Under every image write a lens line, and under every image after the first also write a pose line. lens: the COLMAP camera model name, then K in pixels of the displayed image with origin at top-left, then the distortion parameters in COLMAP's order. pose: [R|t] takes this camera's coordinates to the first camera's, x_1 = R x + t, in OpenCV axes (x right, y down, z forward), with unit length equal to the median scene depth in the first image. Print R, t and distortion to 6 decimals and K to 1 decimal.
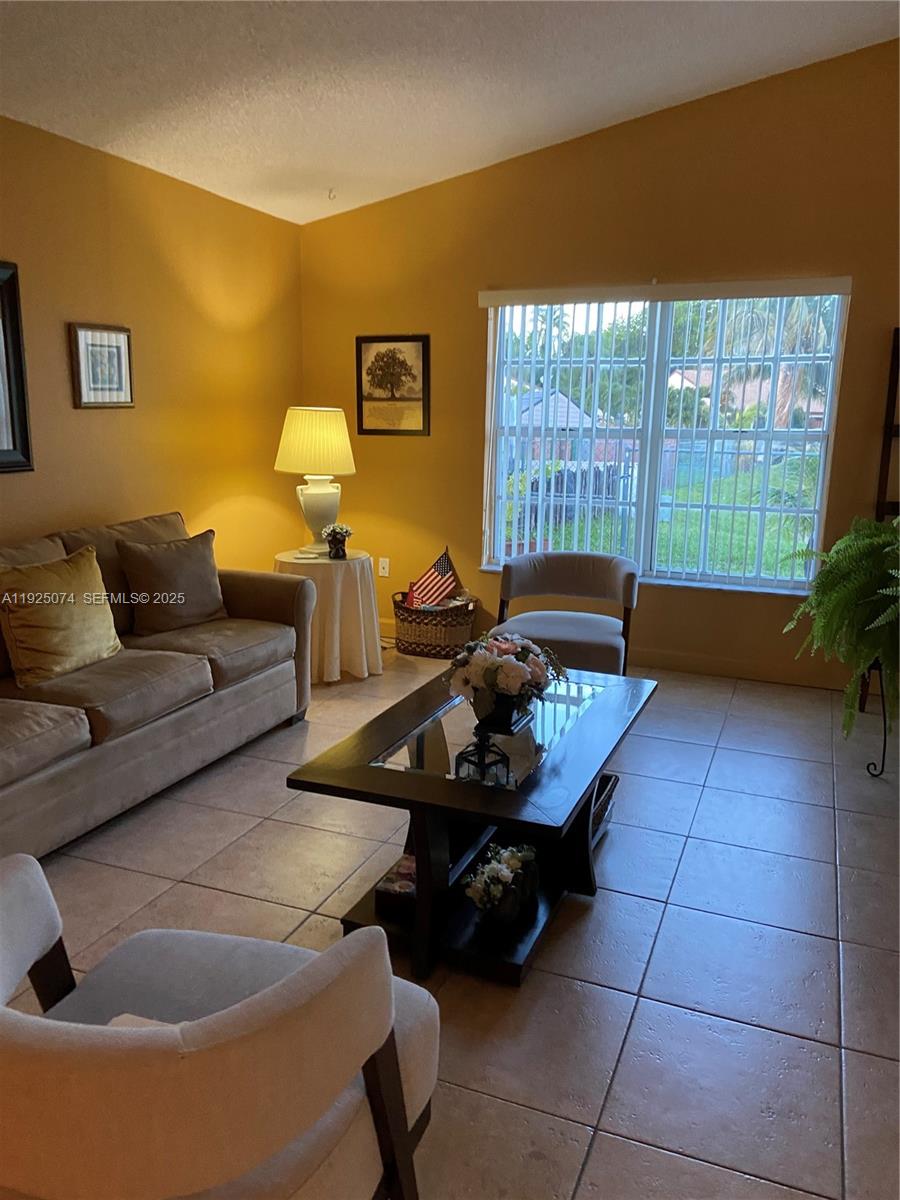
lens RADIAL K [[928.7, 0, 450.0], [0, 928.7, 600.0], [0, 0, 1]] dist [0.078716, -0.092144]
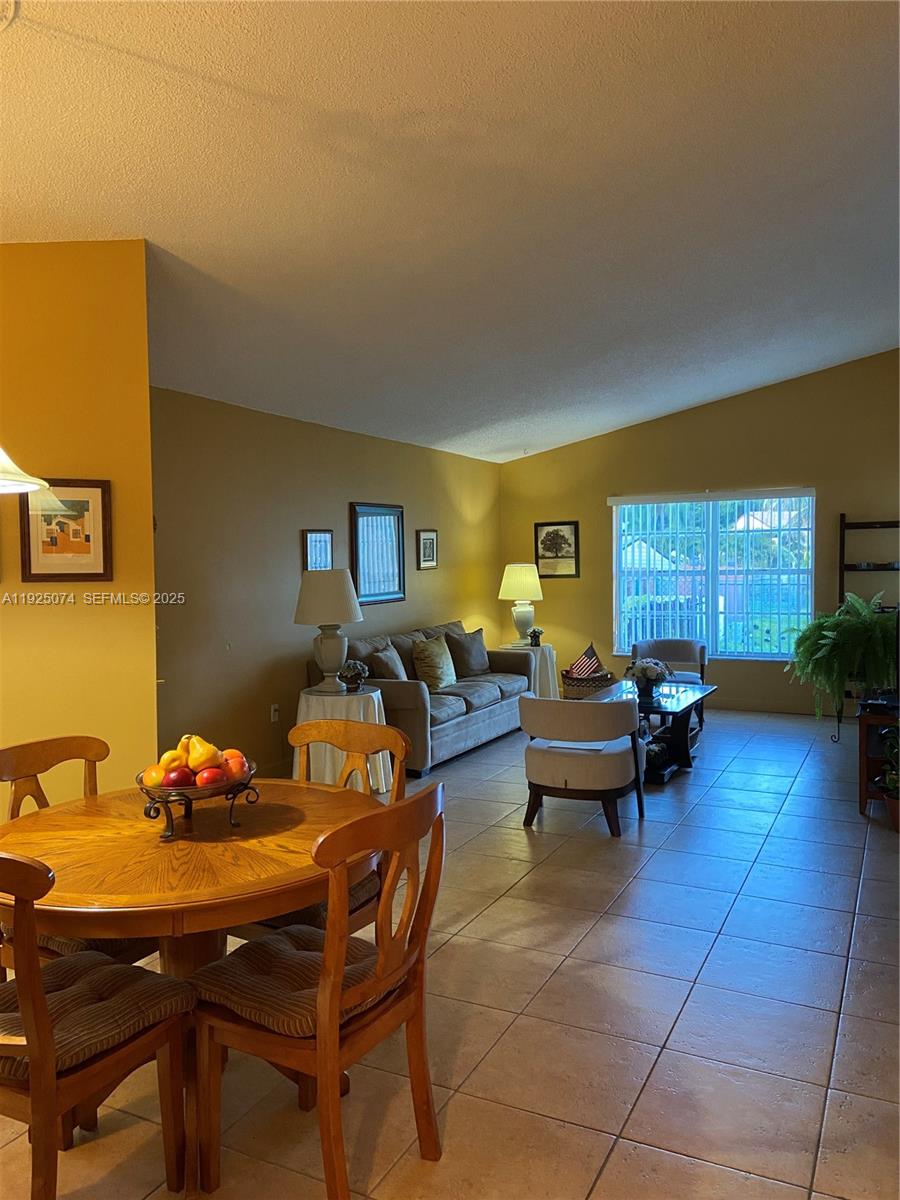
lens RADIAL K [[928.7, 0, 450.0], [0, 928.7, 600.0], [0, 0, 1]] dist [0.078716, -0.092144]
pose [[0.996307, -0.029266, -0.080715, -0.135074], [0.016602, 0.988037, -0.153319, 0.135687], [0.084237, 0.151413, 0.984875, -0.772702]]
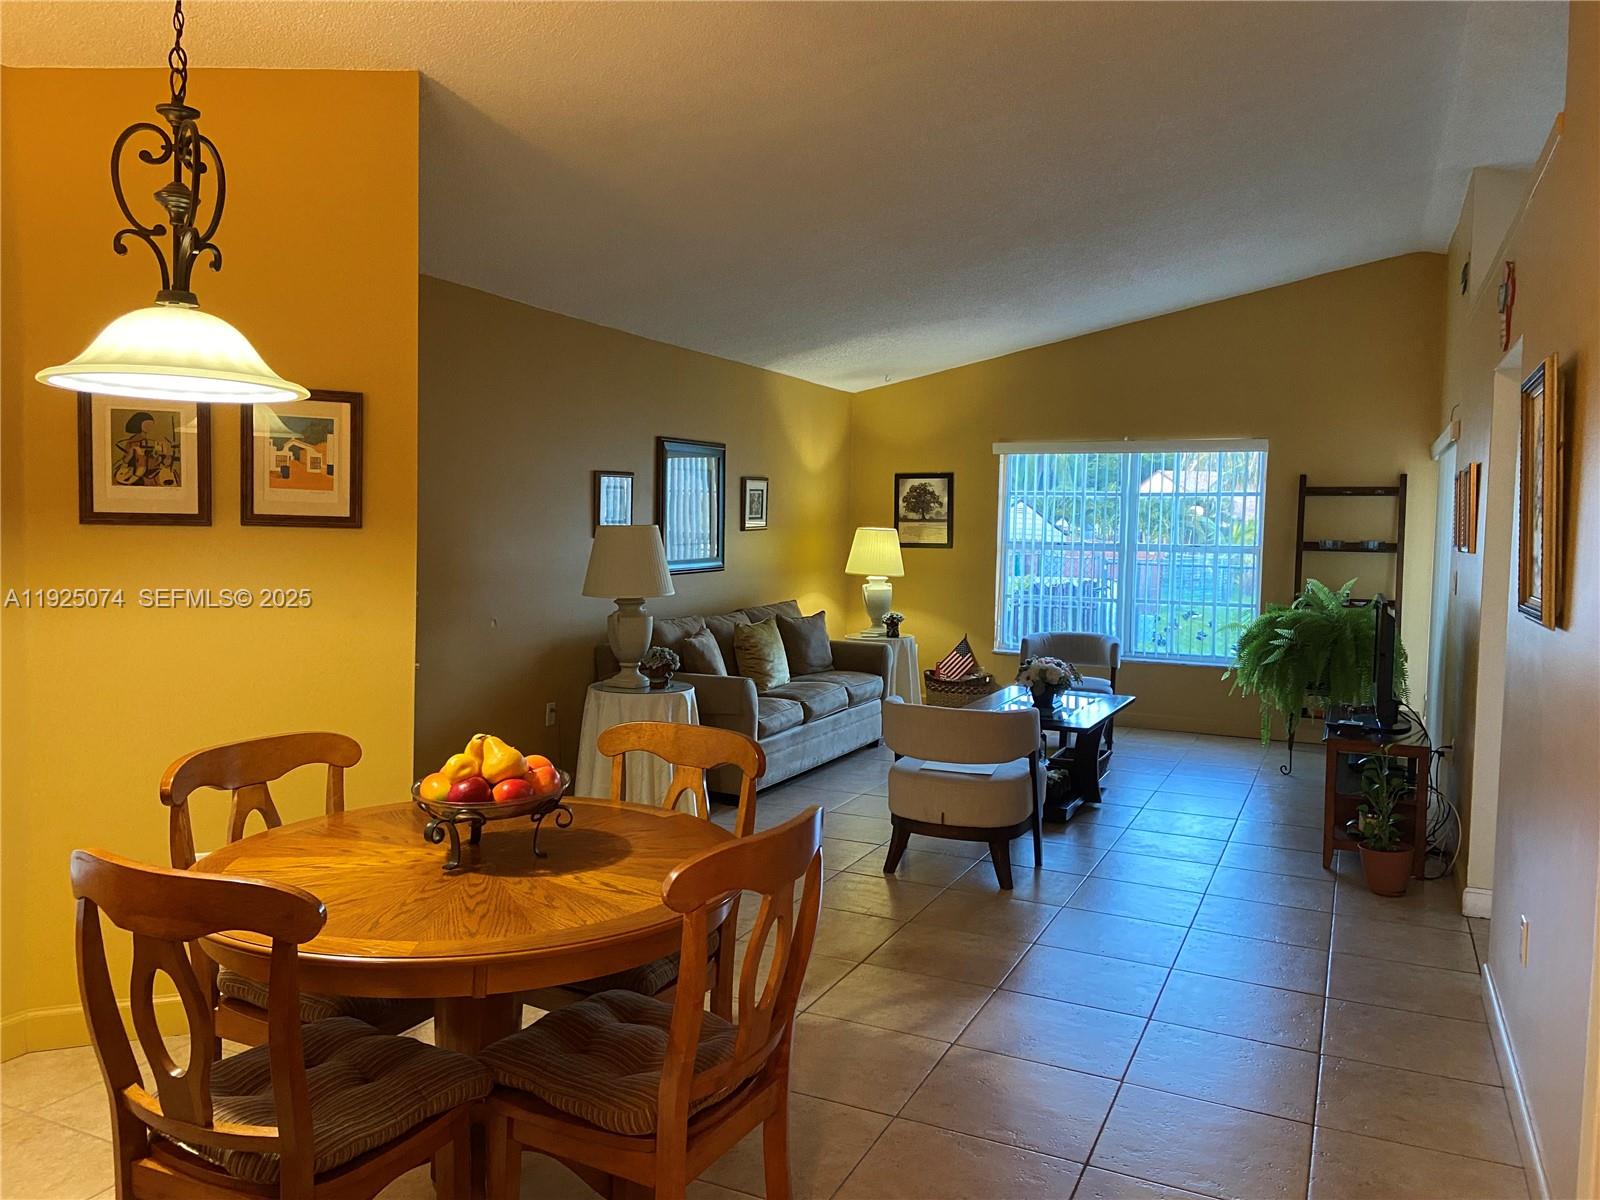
lens RADIAL K [[1238.2, 0, 791.6], [0, 1238.2, 581.7], [0, 0, 1]] dist [0.078716, -0.092144]
pose [[0.998421, 0.003705, -0.056057, -0.163558], [-0.011965, 0.988954, -0.147740, 0.139795], [0.054891, 0.148177, 0.987436, -0.776981]]
